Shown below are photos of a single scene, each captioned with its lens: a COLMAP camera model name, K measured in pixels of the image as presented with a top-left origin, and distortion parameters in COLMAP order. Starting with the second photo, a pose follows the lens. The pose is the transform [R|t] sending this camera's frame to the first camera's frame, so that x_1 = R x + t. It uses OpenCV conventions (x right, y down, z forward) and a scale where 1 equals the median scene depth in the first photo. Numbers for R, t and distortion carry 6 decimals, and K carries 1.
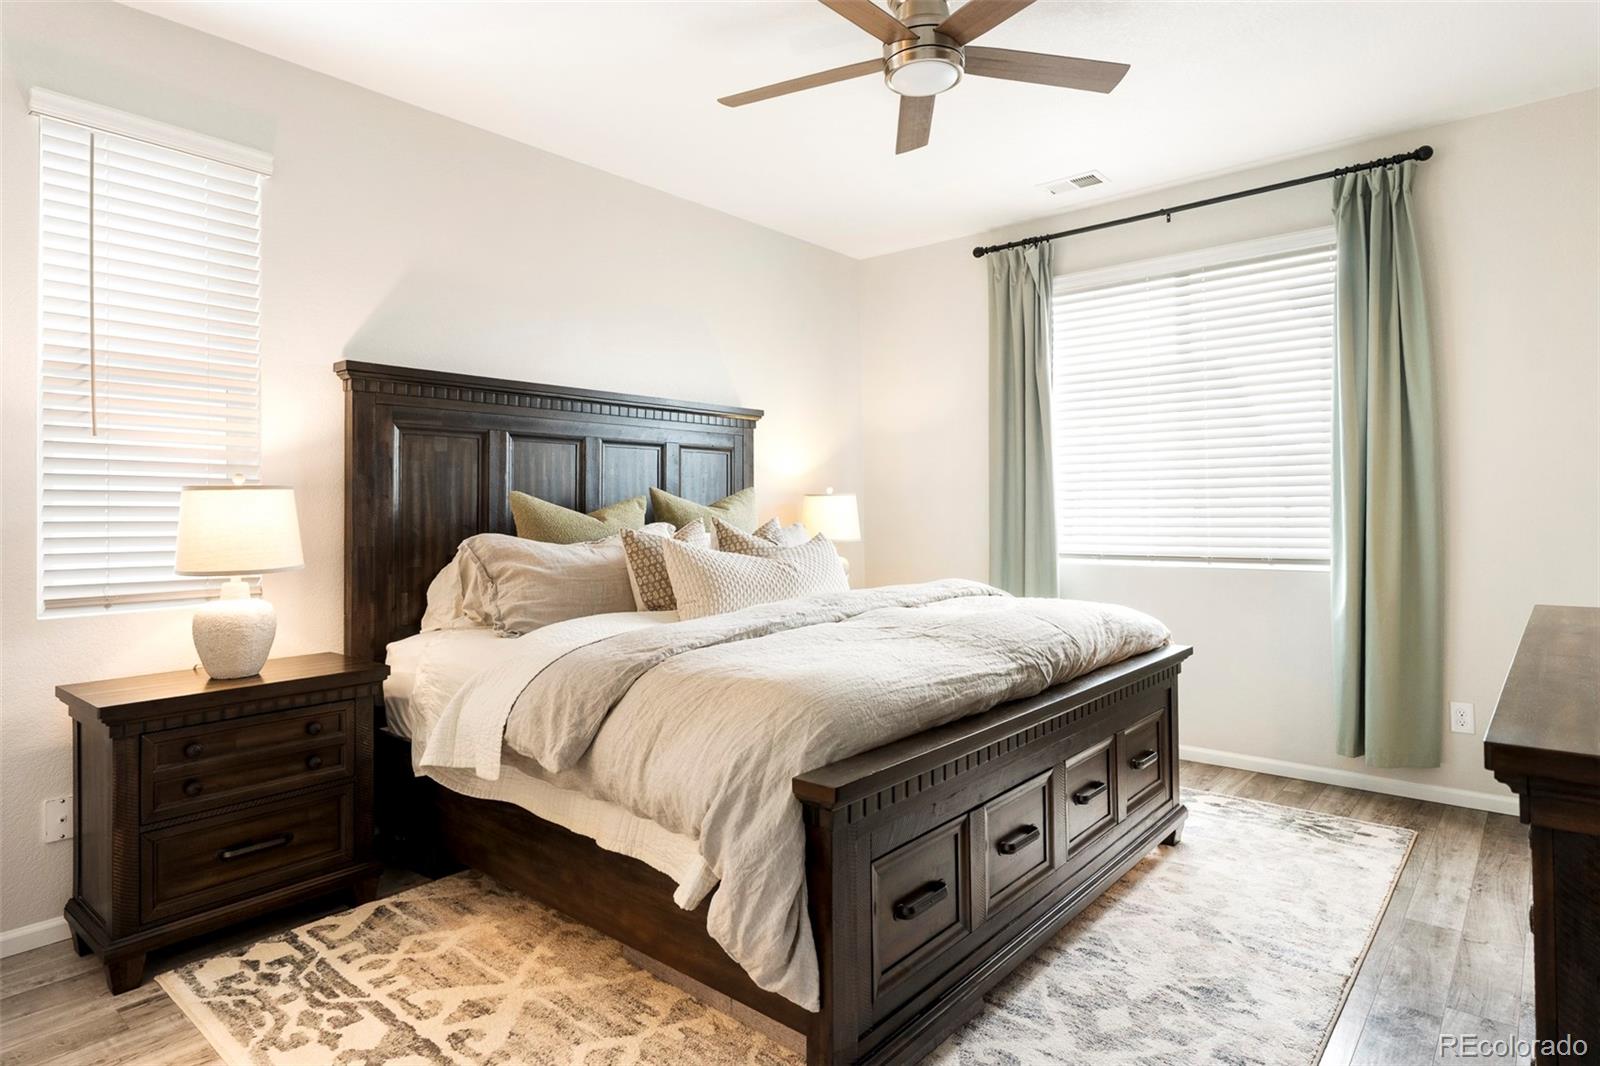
lens RADIAL K [[884.8, 0, 795.6], [0, 884.8, 516.0], [0, 0, 1]] dist [-0.000247, 0.001732]
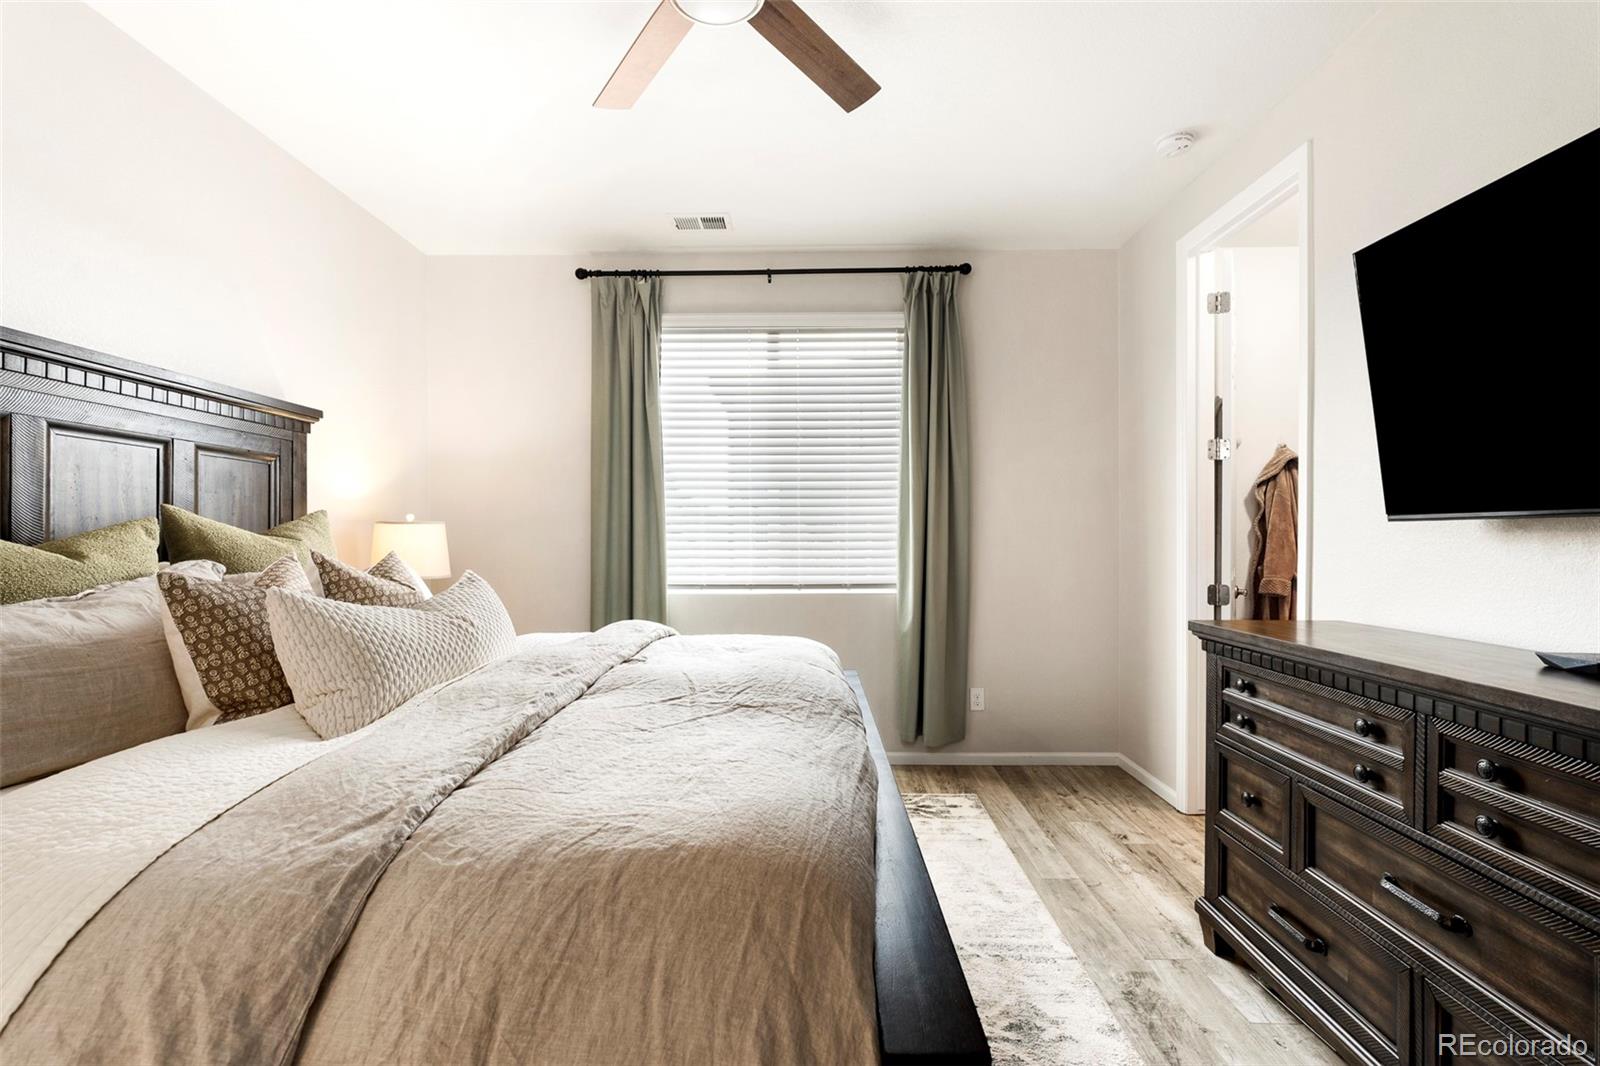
lens RADIAL K [[723.0, 0, 802.1], [0, 723.0, 550.1], [0, 0, 1]] dist [-0.005827, 0.001242]
pose [[0.772243, -0.002808, 0.635321, -0.141768], [-0.000938, 0.999984, 0.005561, -0.002988], [-0.635326, -0.004890, 0.772229, 0.317519]]
